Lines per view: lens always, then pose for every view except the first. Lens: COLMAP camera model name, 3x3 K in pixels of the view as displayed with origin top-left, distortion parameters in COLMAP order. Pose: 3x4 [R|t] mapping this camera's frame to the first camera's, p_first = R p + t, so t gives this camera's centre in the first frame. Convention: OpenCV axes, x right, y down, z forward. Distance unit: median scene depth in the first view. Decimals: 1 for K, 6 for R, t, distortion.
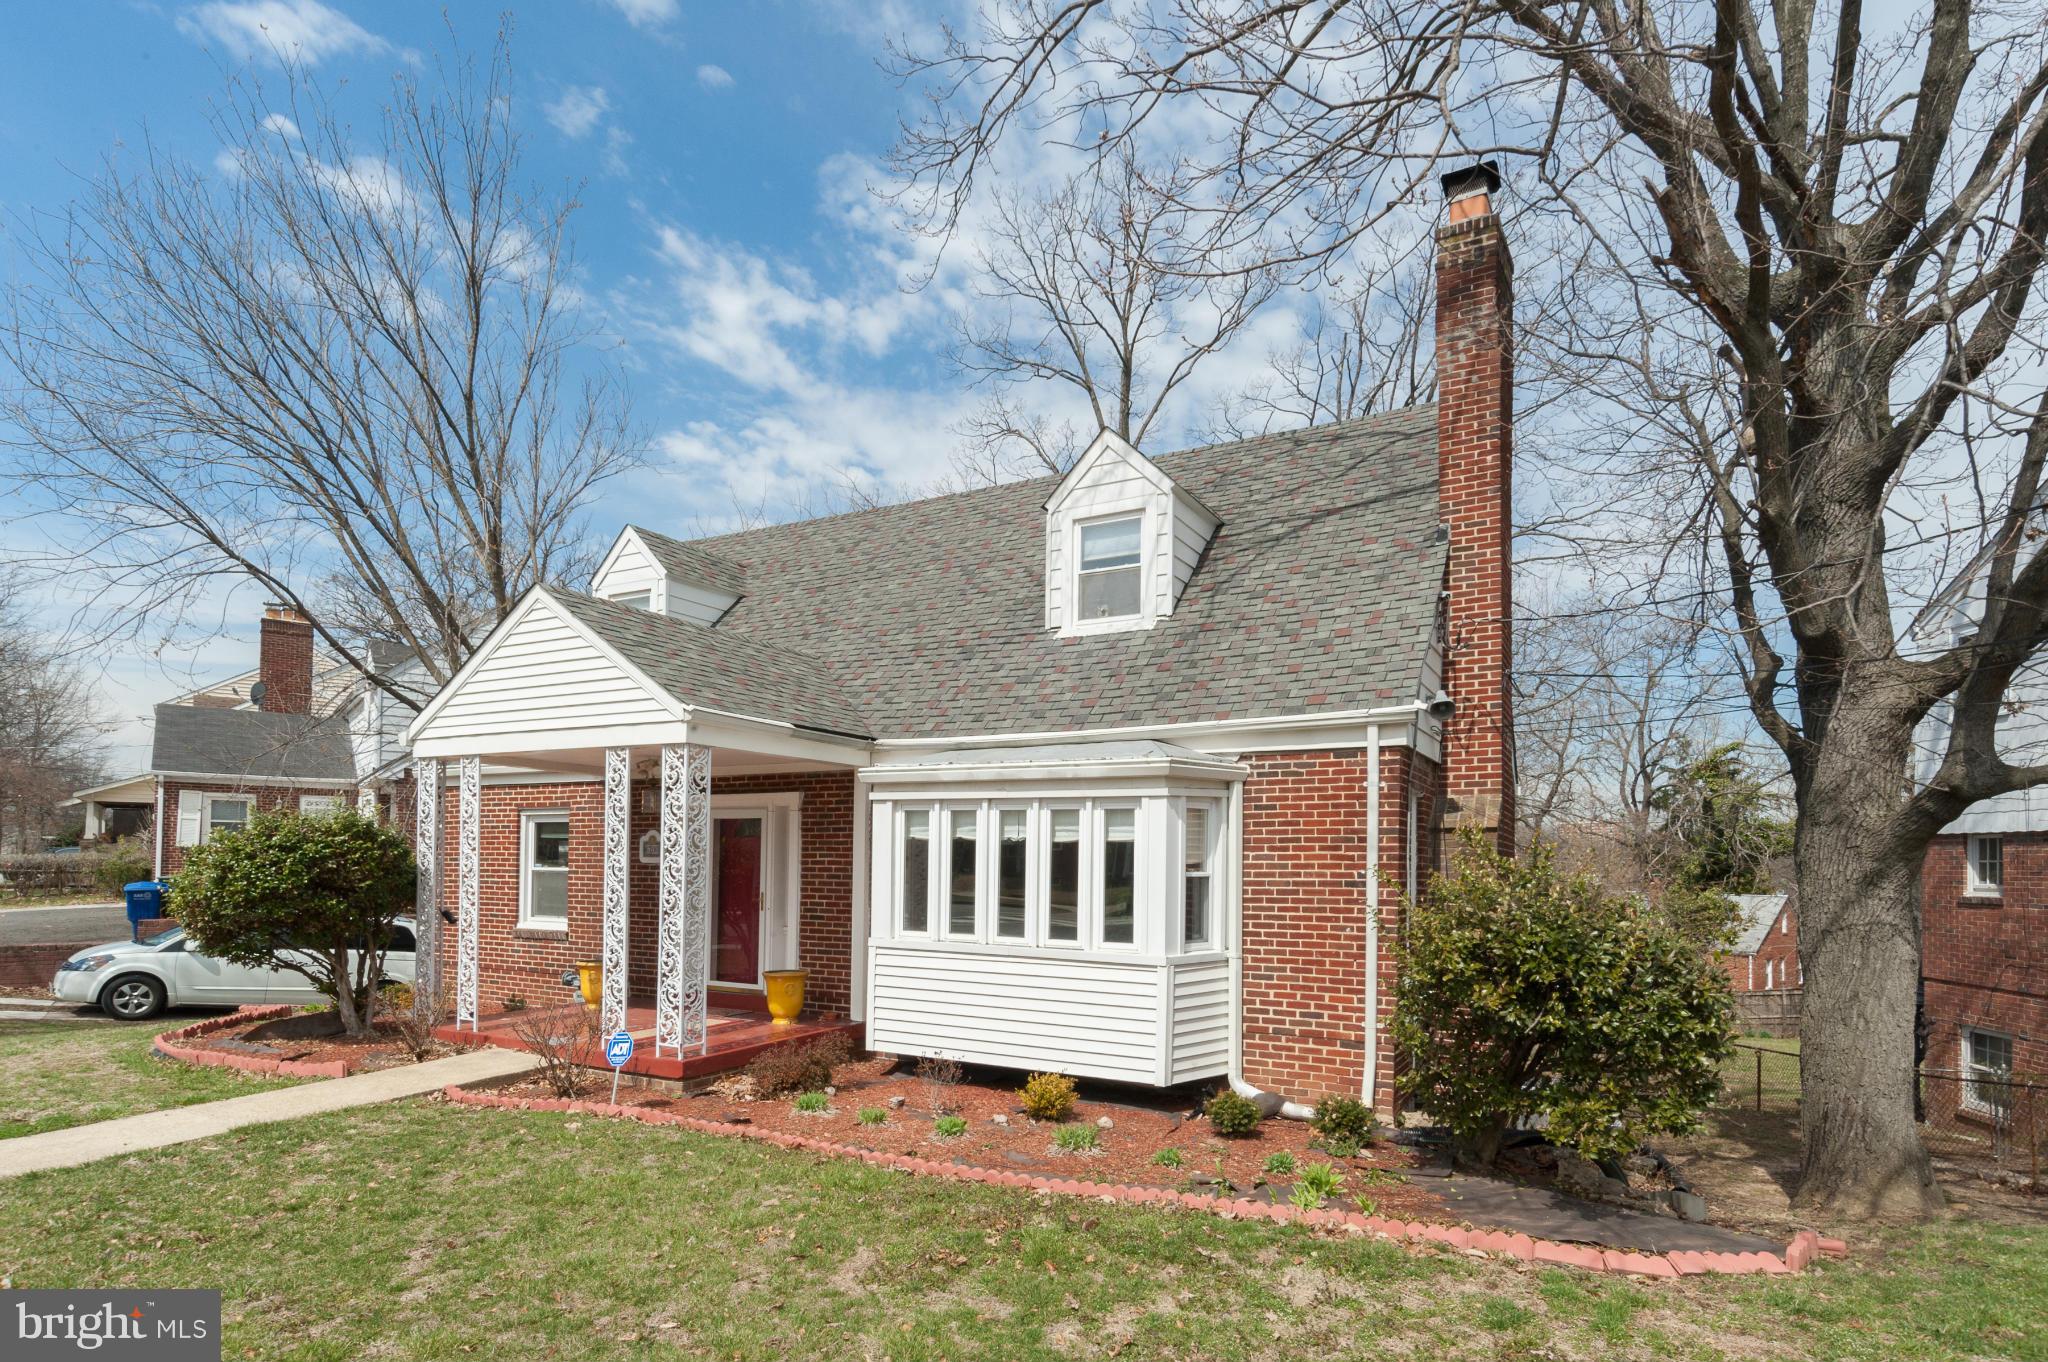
lens RADIAL K [[1084.3, 0, 1103.2], [0, 1084.3, 782.3], [0, 0, 1]] dist [-0.000450, 0.002045]
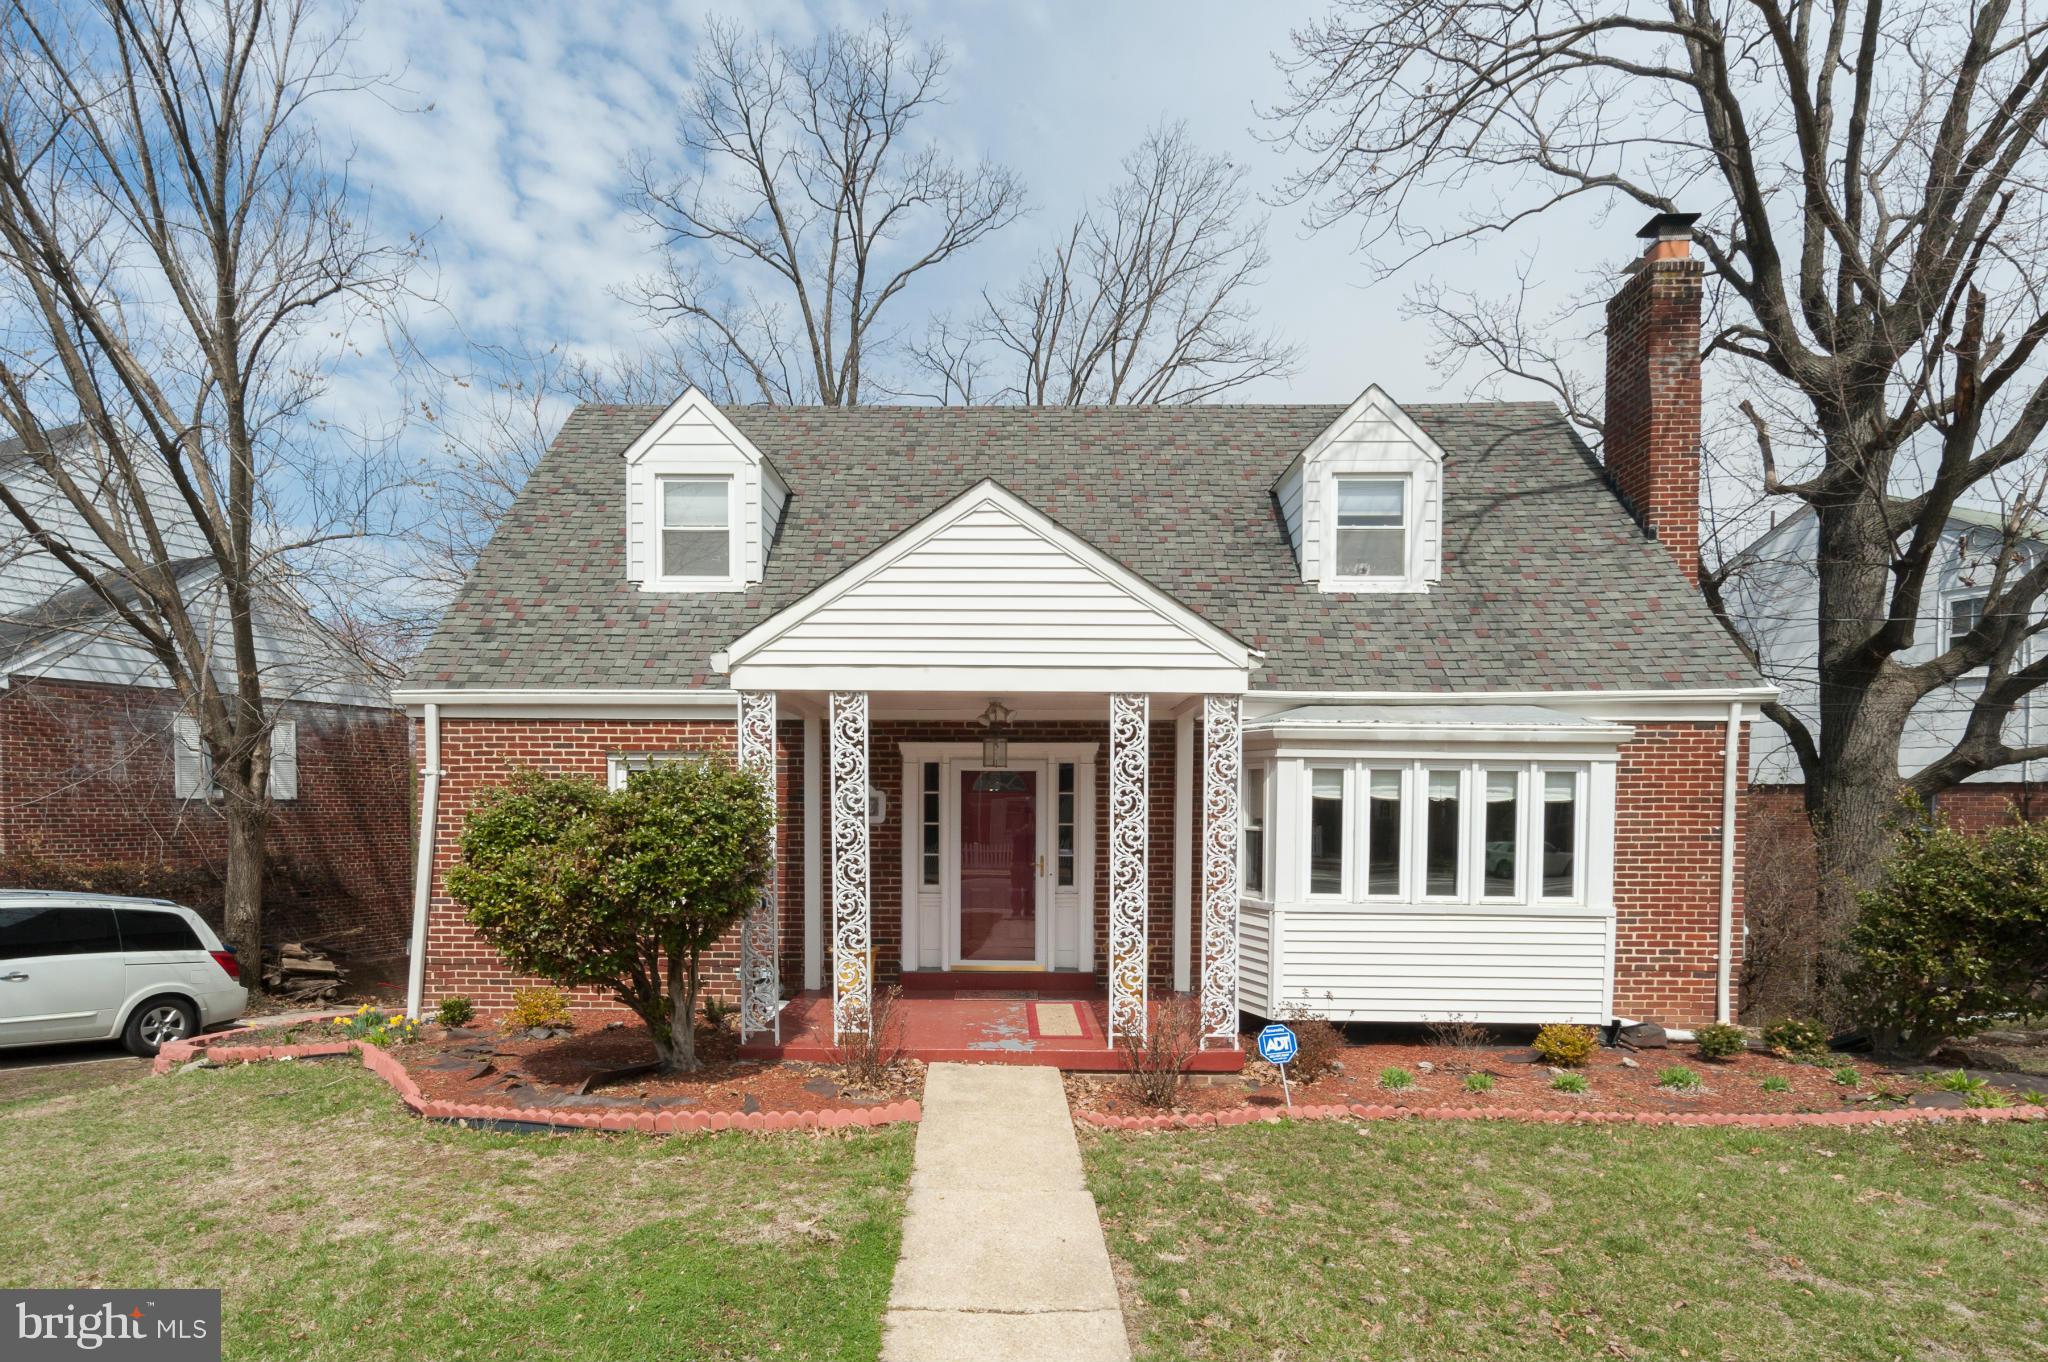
lens RADIAL K [[1084.3, 0, 1103.2], [0, 1084.3, 782.3], [0, 0, 1]] dist [-0.000450, 0.002045]
pose [[0.888809, 0.003411, 0.458266, -0.857921], [-0.030943, 0.998137, 0.052584, -0.007113], [-0.457233, -0.060917, 0.887258, 0.259251]]
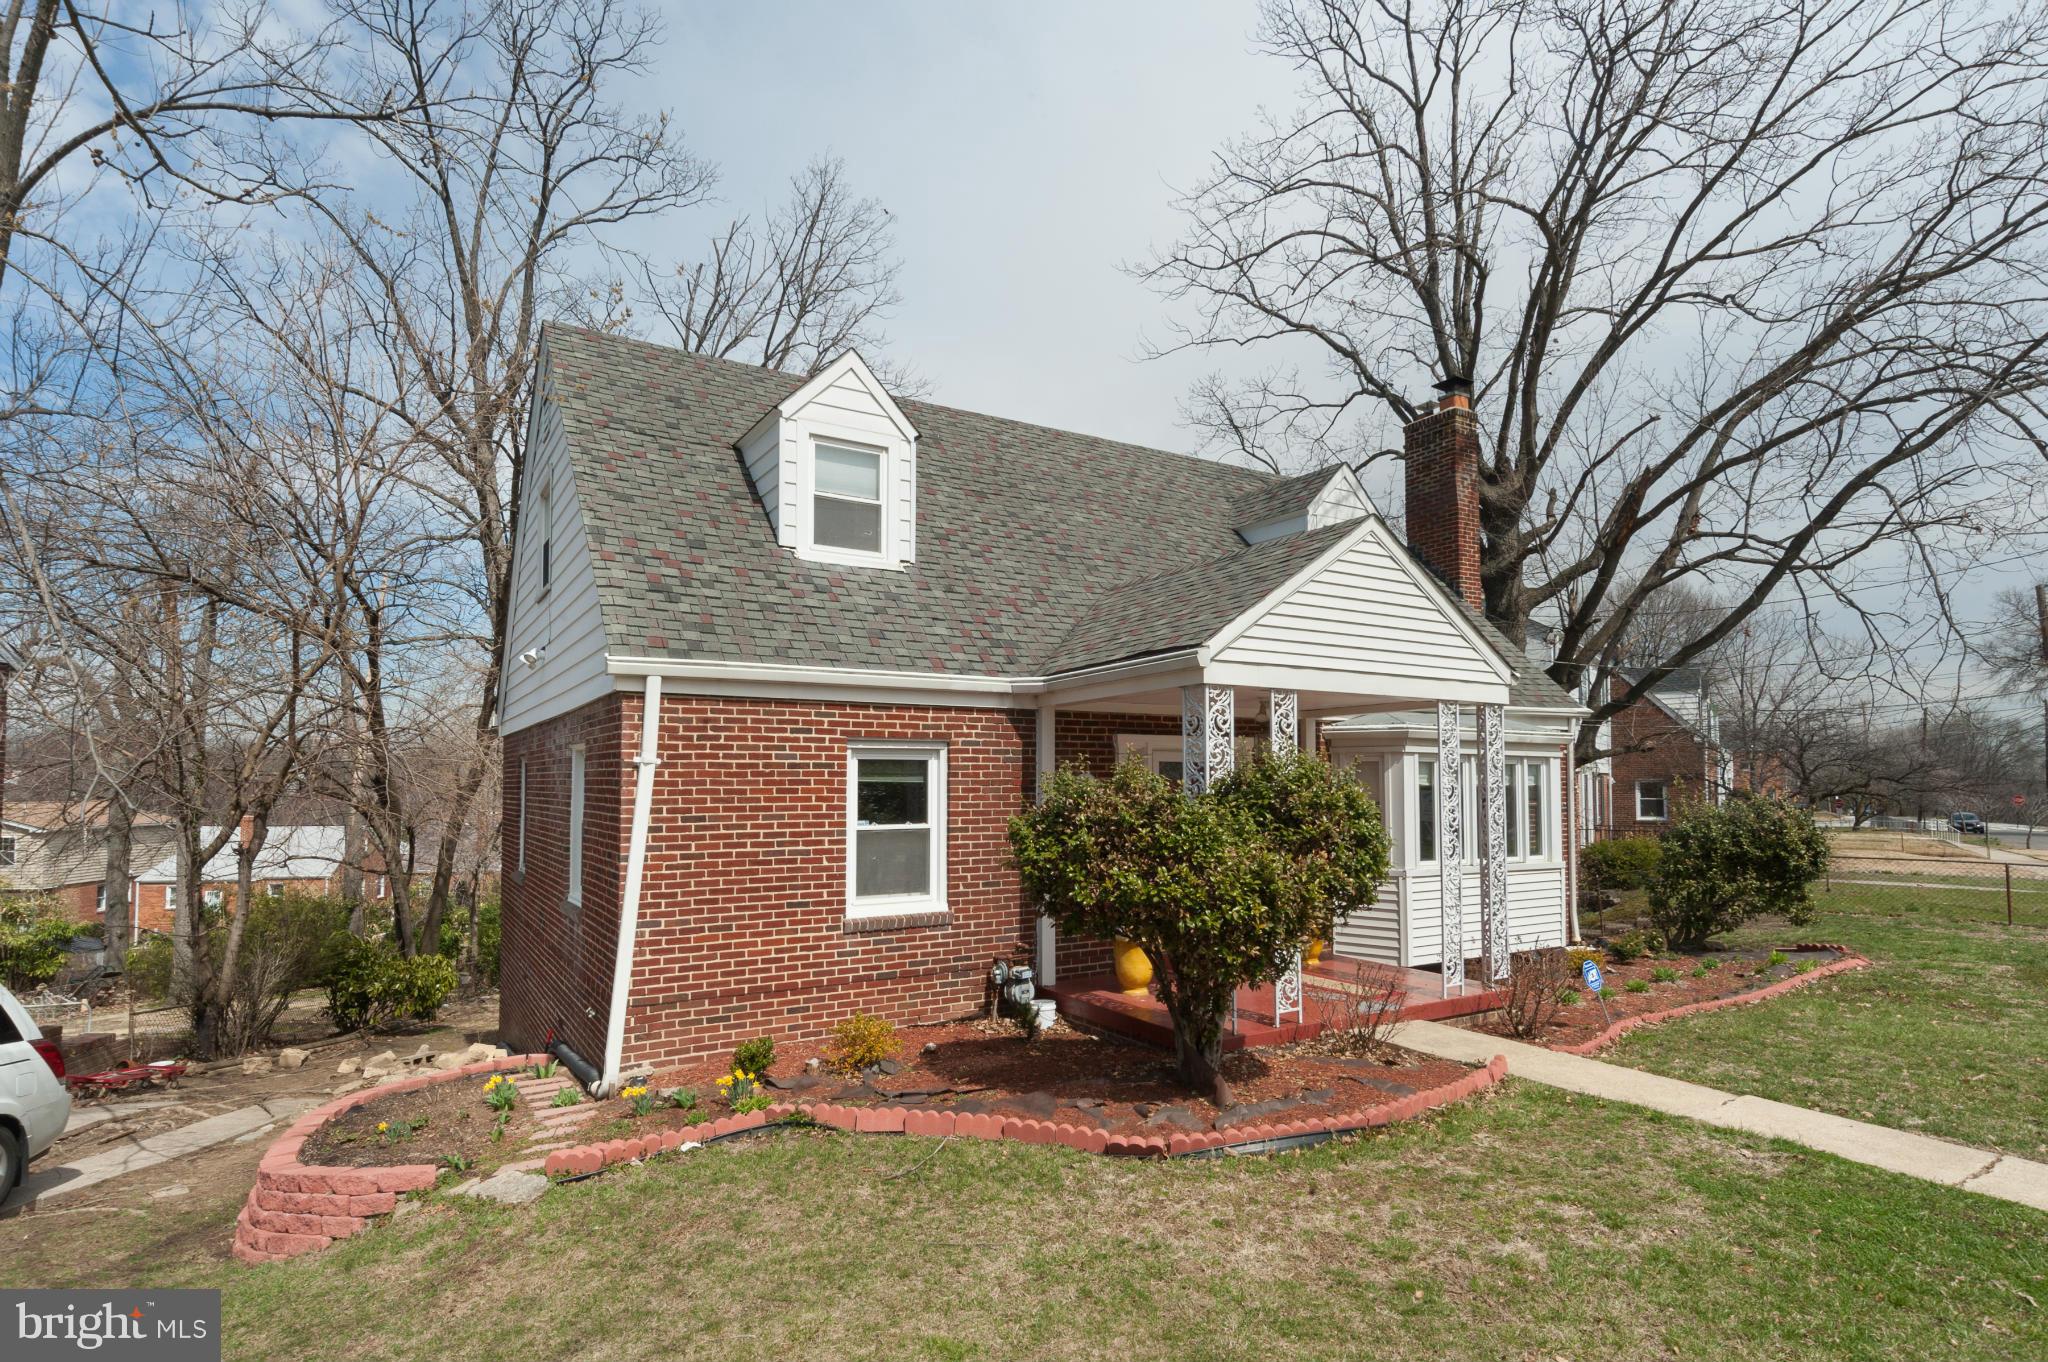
lens RADIAL K [[1012.8, 0, 1031.8], [0, 1012.8, 675.5], [0, 0, 1]] dist [-0.001301, 0.001902]
pose [[0.515073, 0.081687, 0.853245, -1.490137], [-0.055680, 0.996535, -0.061794, 0.025536], [-0.855336, -0.015681, 0.517836, 0.845925]]
